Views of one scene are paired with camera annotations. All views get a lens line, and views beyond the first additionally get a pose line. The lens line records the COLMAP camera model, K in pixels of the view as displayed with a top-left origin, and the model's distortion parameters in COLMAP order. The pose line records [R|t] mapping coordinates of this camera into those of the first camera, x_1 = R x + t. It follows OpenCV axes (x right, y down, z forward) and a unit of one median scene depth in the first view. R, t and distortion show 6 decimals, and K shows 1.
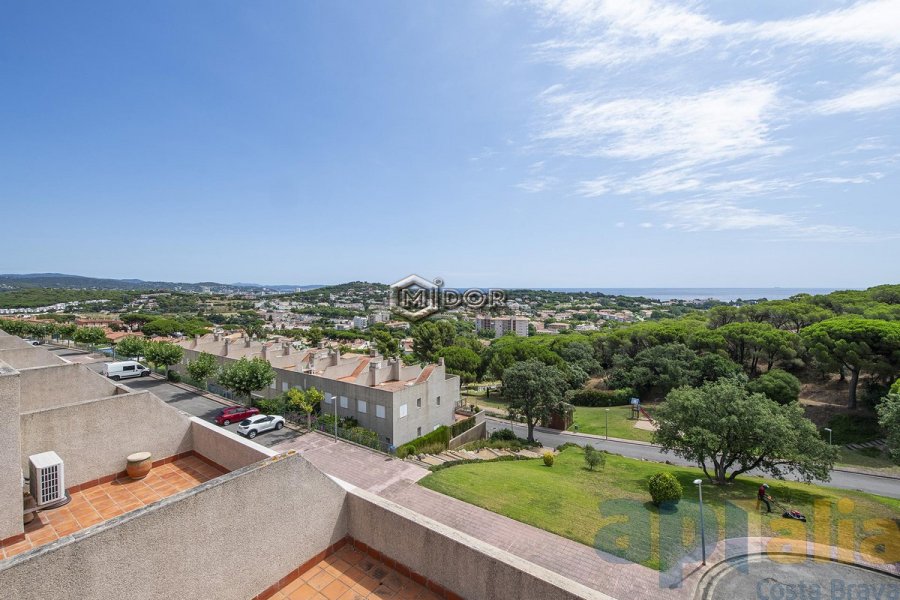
lens RADIAL K [[384.6, 0, 446.4], [0, 384.6, 297.9], [0, 0, 1]] dist [0.001465, -0.004165]
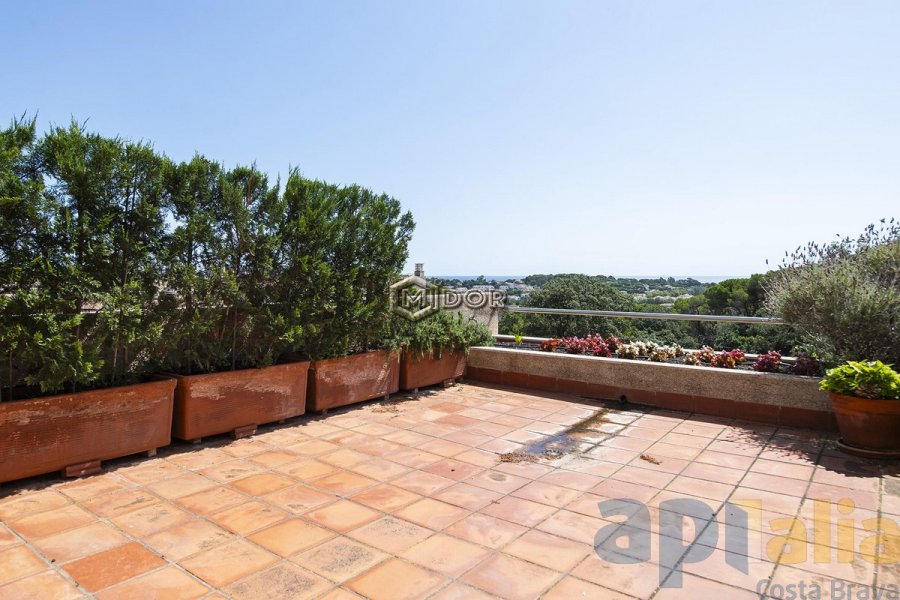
lens RADIAL K [[582.1, 0, 405.7], [0, 582.1, 278.9], [0, 0, 1]] dist [0.009685, -0.001336]
pose [[0.997001, 0.004171, -0.077278, 0.027464], [-0.005432, 0.999855, -0.016124, 0.149109], [0.077200, 0.016496, 0.996879, 0.073355]]
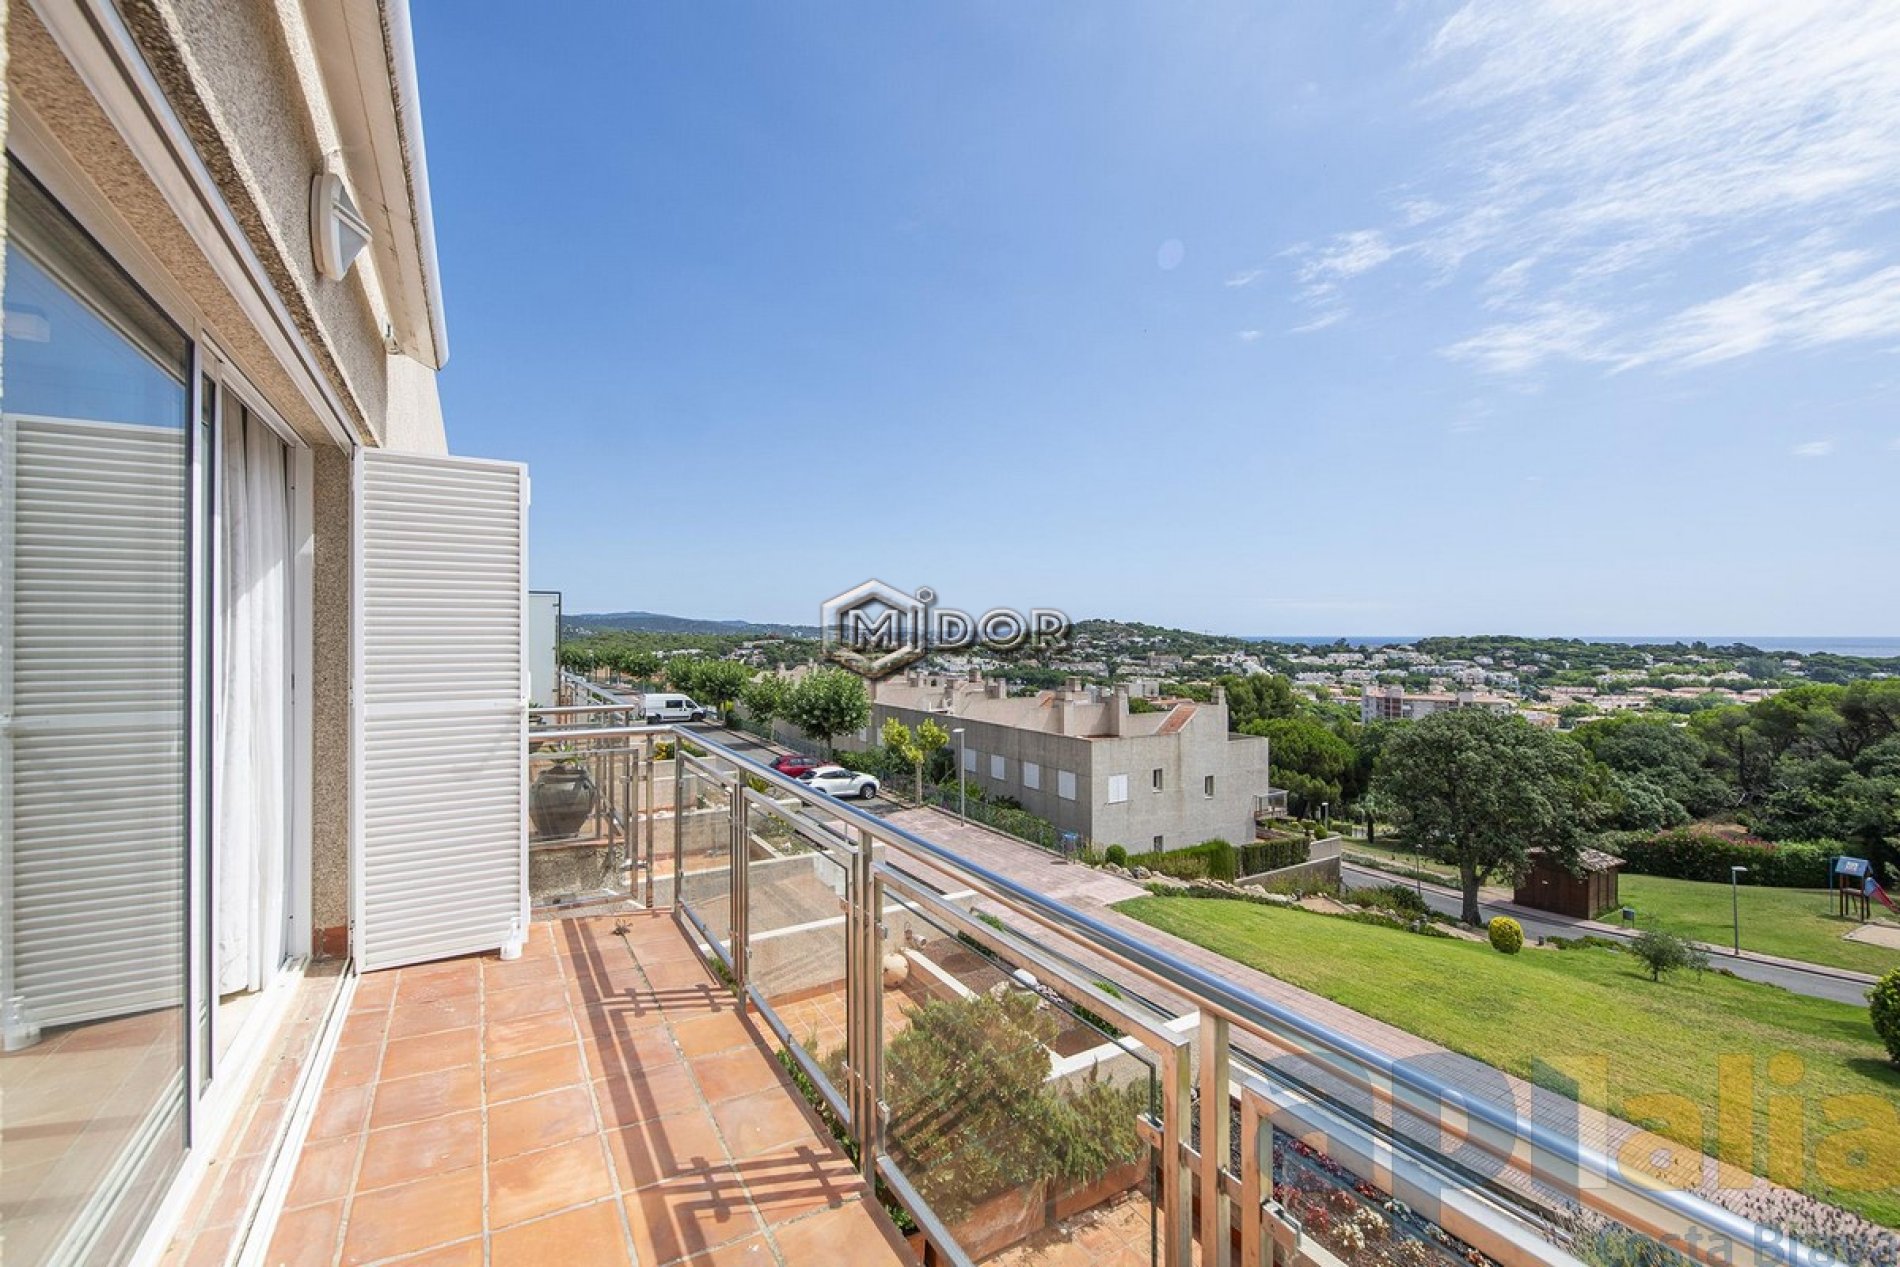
lens RADIAL K [[778.7, 0, 940.4], [0, 778.7, 625.1], [0, 0, 1]] dist [0.000013, -0.003320]
pose [[0.911137, -0.001918, -0.412099, 0.048225], [-0.013200, 0.999340, -0.033836, 0.092499], [0.411892, 0.036269, 0.910511, 0.061337]]
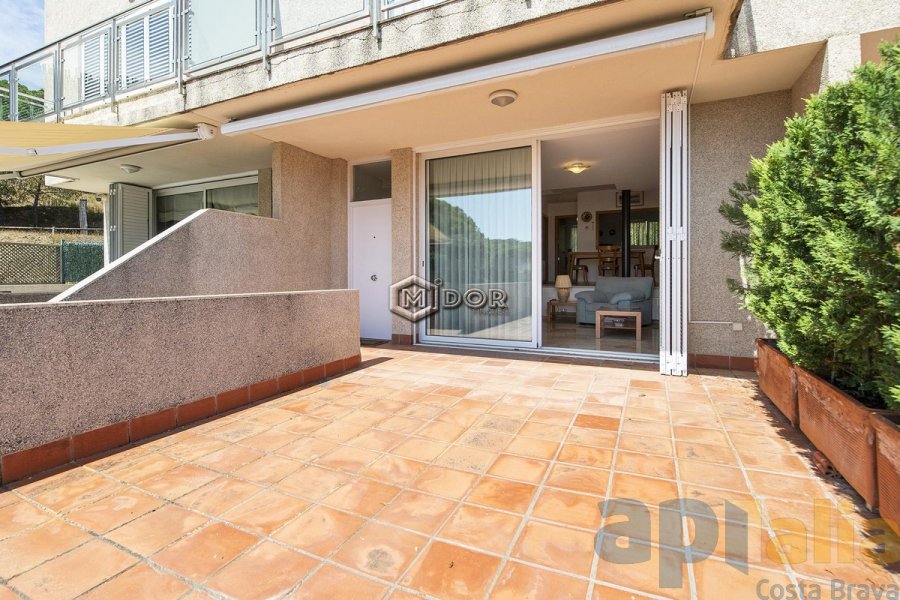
lens RADIAL K [[448.9, 0, 417.2], [0, 448.9, 274.8], [0, 0, 1]] dist [-0.001823, -0.003728]
pose [[-0.991294, 0.007566, -0.131447, 0.032925], [0.004659, 0.999738, 0.022403, 0.148767], [0.131582, 0.021596, -0.991070, 0.153800]]
